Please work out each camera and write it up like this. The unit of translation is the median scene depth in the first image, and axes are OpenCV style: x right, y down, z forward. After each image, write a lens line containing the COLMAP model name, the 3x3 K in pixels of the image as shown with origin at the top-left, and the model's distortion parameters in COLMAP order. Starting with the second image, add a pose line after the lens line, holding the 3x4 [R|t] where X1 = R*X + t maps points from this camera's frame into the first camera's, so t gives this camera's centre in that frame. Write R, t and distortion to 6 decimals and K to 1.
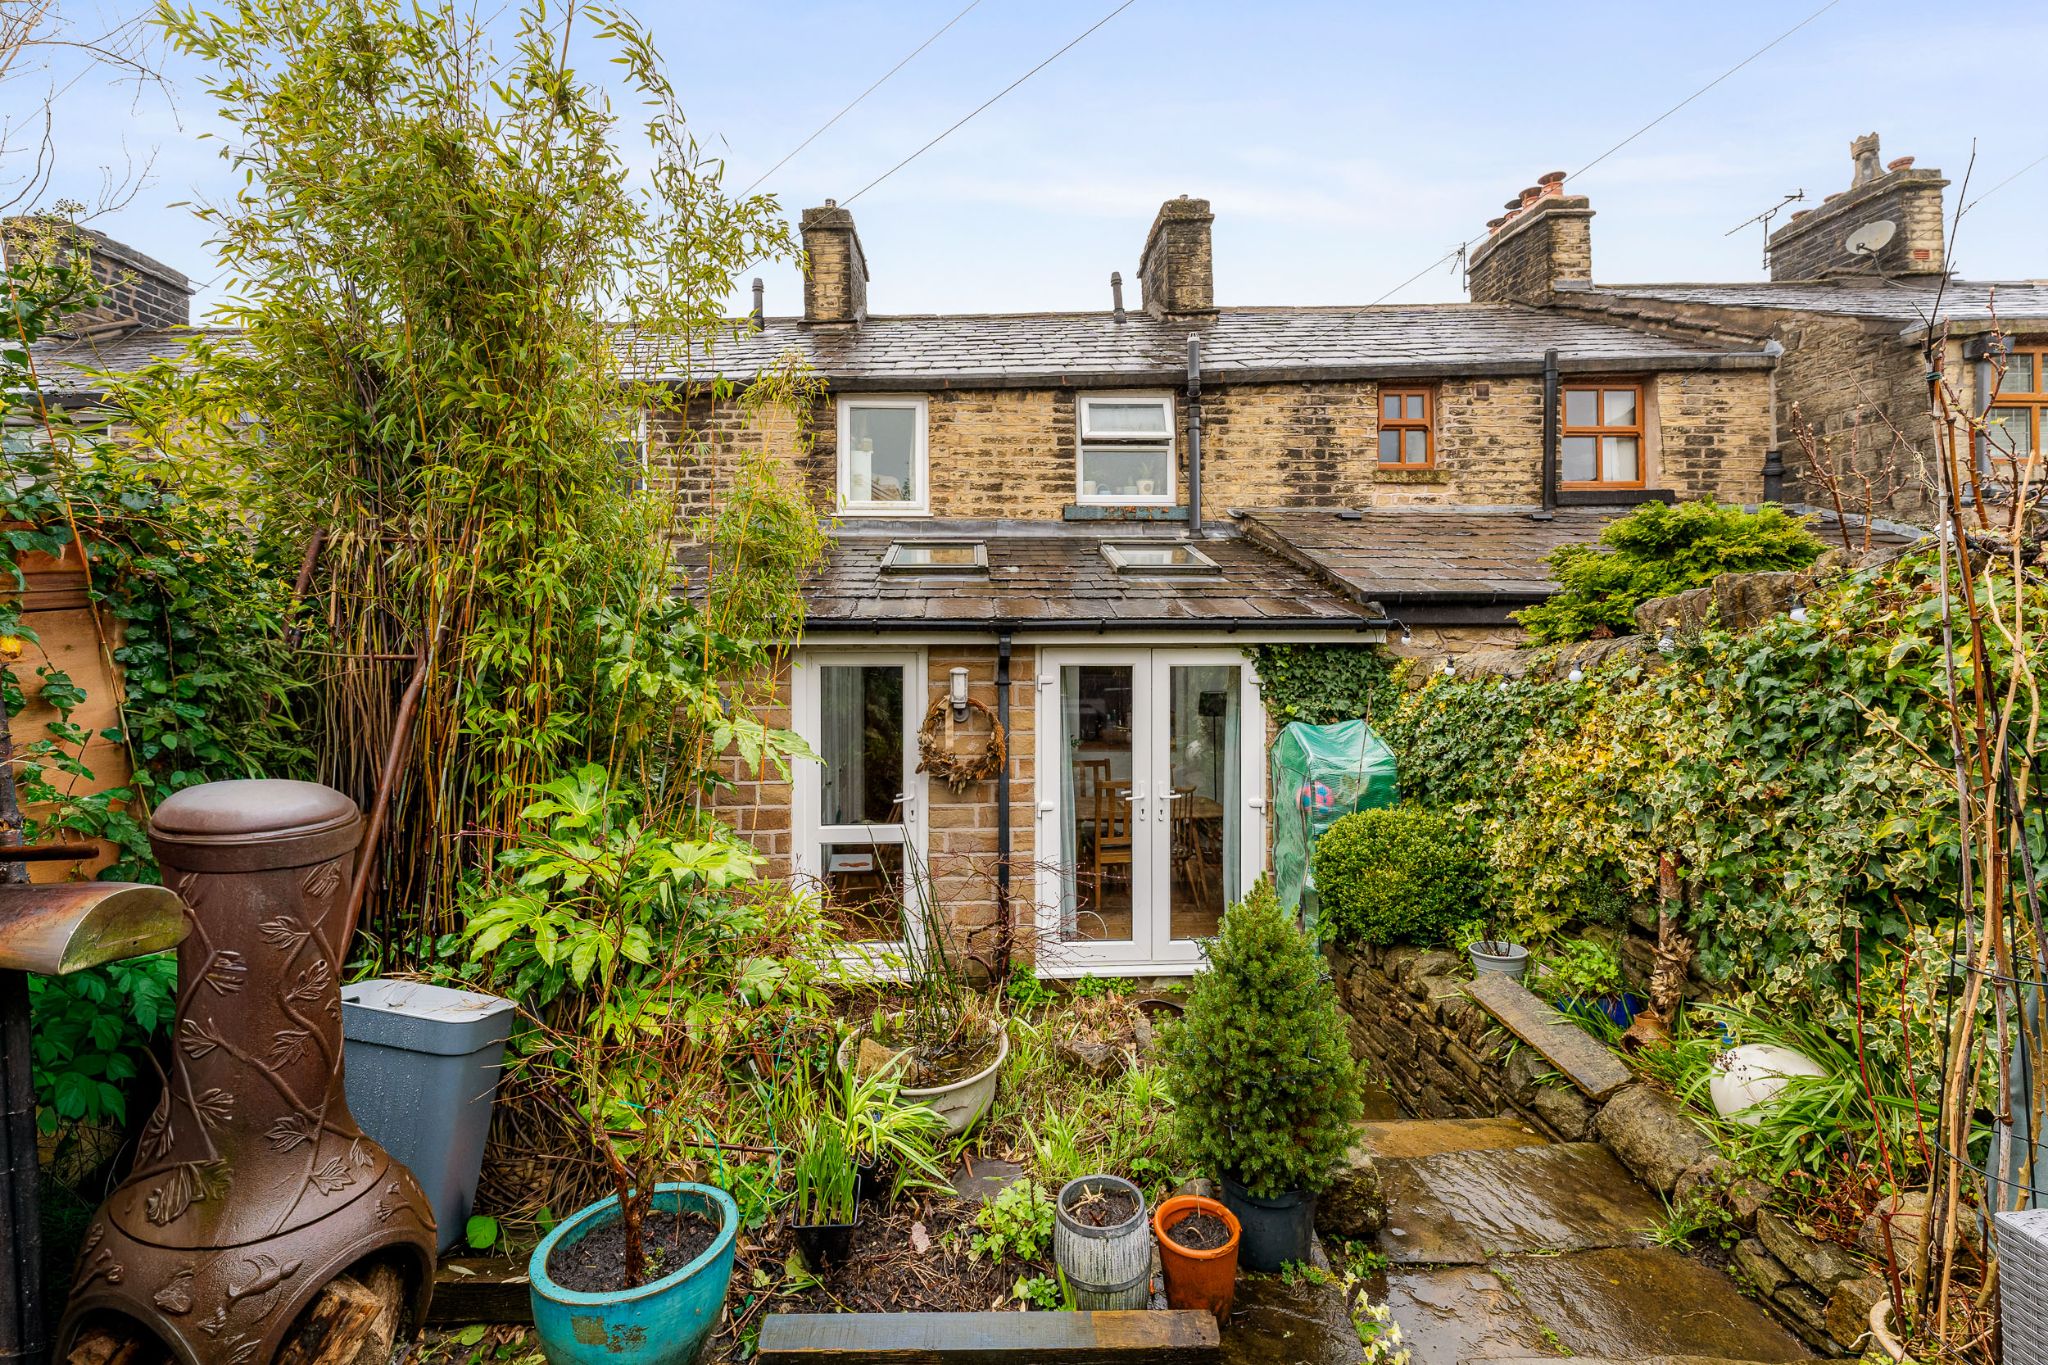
lens RADIAL K [[848.3, 0, 1024.7], [0, 848.3, 622.8], [0, 0, 1]] dist [0.001782, 0.000198]
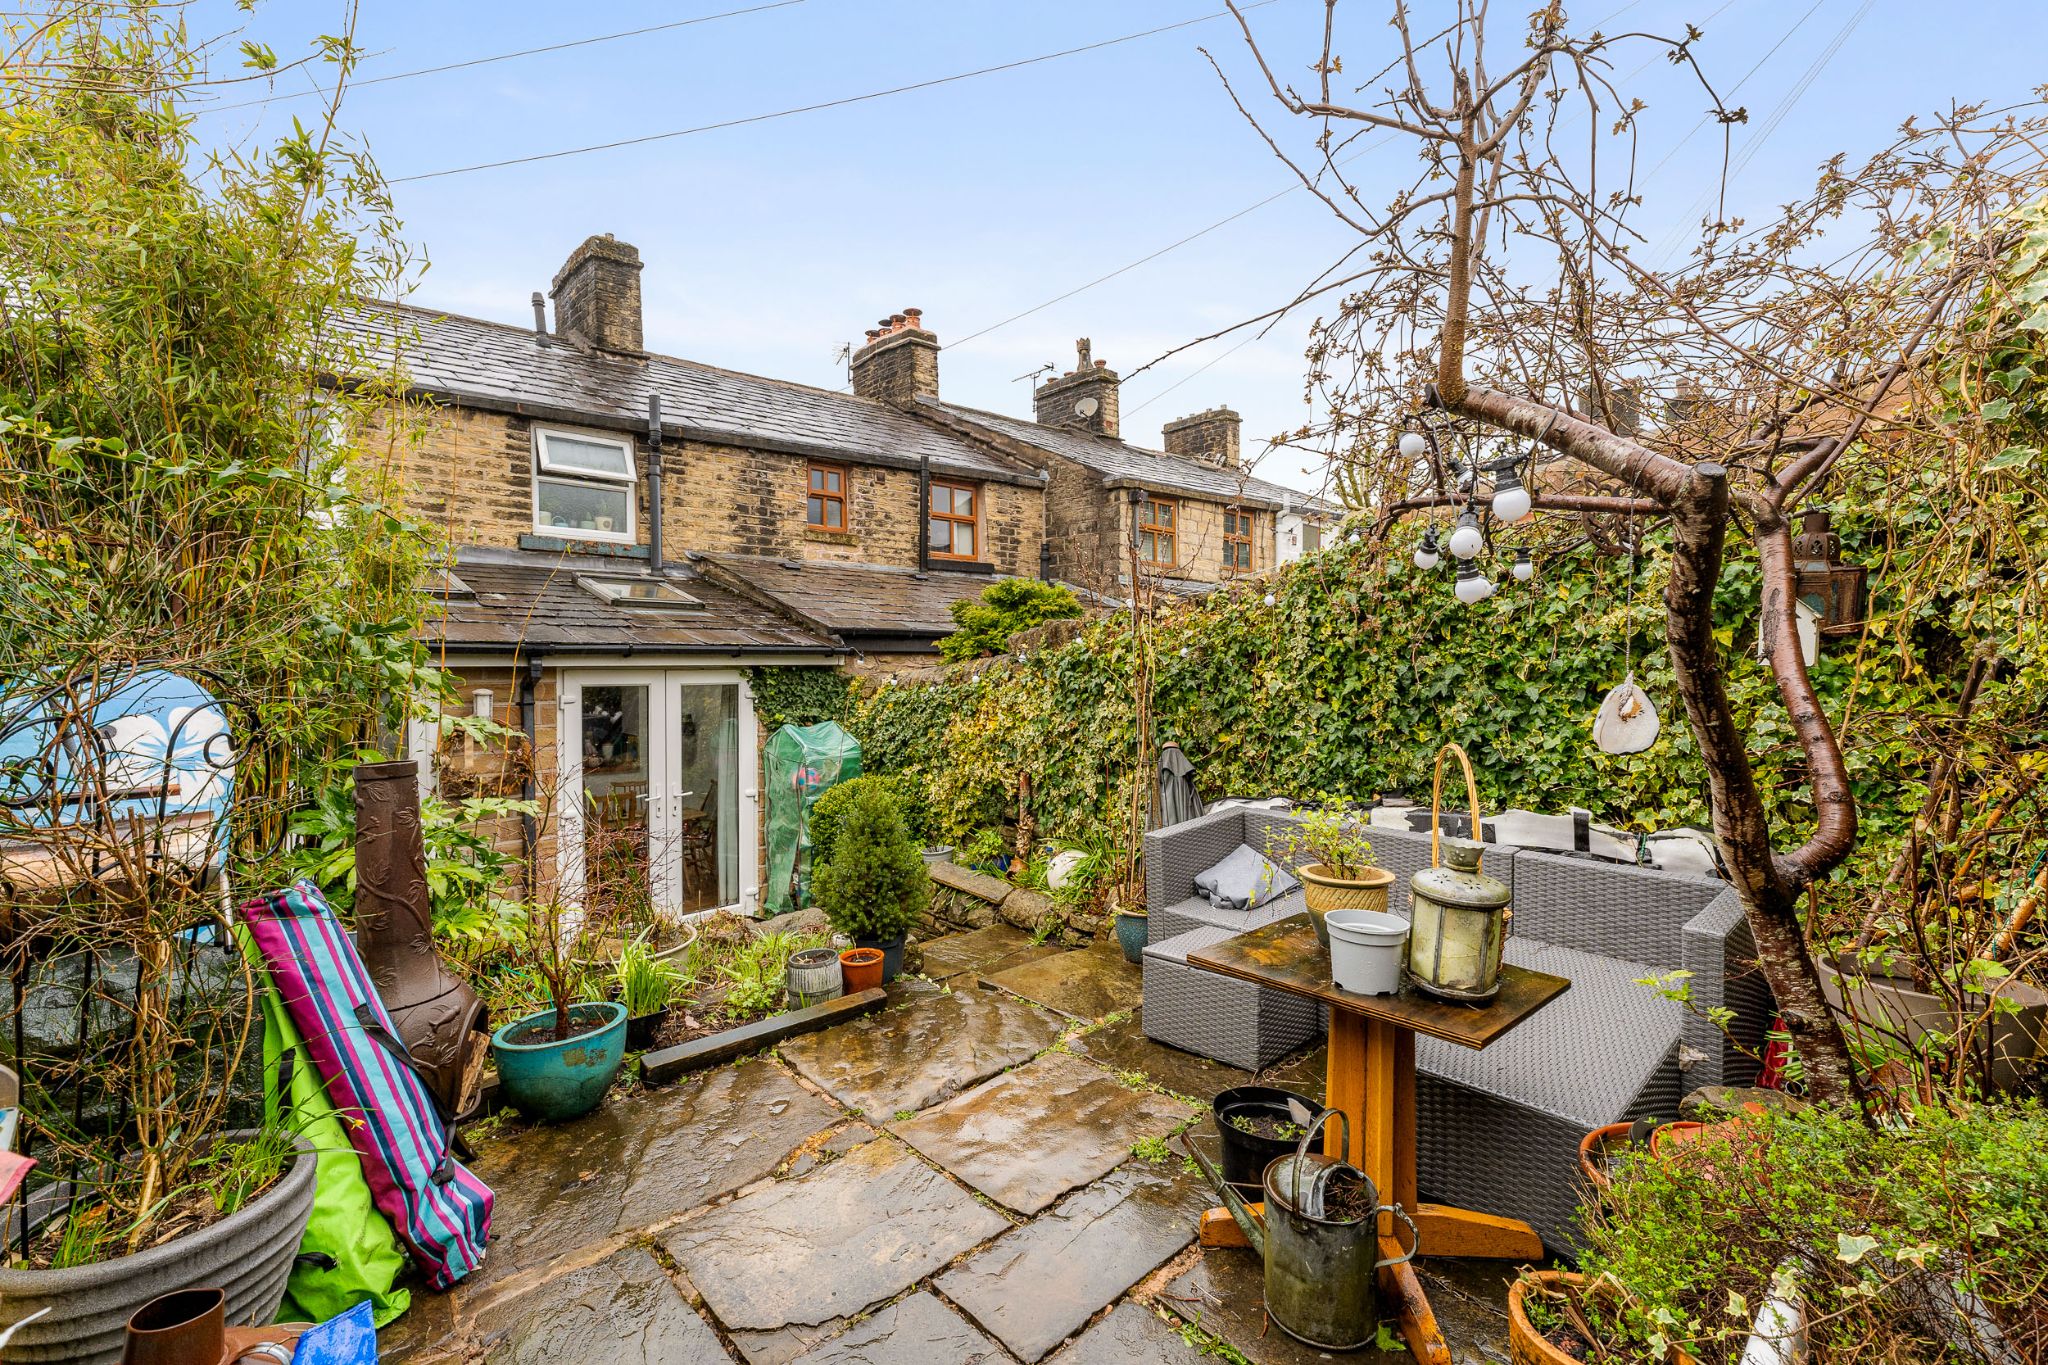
lens RADIAL K [[851.7, 0, 1015.9], [0, 851.7, 685.5], [0, 0, 1]] dist [0.000625, -0.000254]
pose [[0.759200, -0.017856, 0.650613, -0.223663], [0.001085, 0.999657, 0.026170, 0.018461], [-0.650857, -0.019162, 0.758959, -0.189498]]
